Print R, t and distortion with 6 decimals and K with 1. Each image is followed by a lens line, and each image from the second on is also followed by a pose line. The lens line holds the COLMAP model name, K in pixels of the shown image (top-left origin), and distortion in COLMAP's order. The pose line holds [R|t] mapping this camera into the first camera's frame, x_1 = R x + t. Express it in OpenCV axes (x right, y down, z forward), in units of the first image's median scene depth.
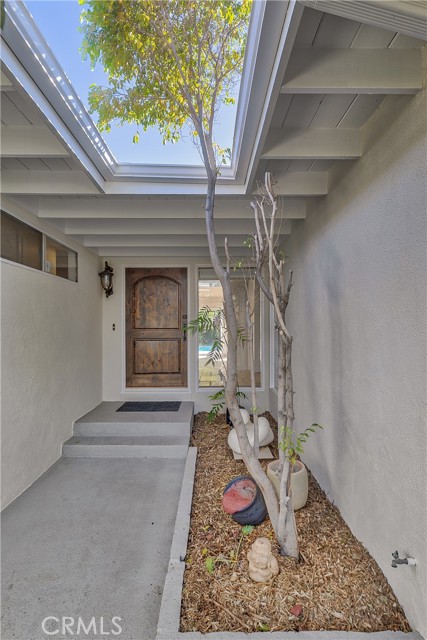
lens RADIAL K [[326.4, 0, 210.9], [0, 326.4, 316.6], [0, 0, 1]] dist [0.000778, -0.000373]
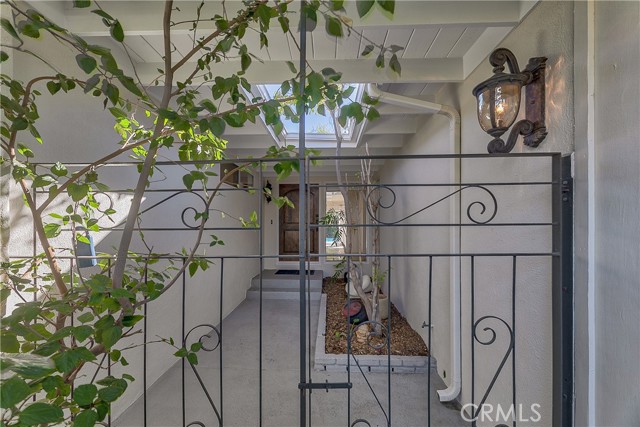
lens RADIAL K [[260.0, 0, 324.2], [0, 260.0, 219.4], [0, 0, 1]] dist [-0.001202, -0.000005]
pose [[0.999729, 0.007157, -0.022148, -0.039757], [-0.007007, 0.999952, 0.006818, 0.019167], [0.022196, -0.006661, 0.999731, -0.438225]]
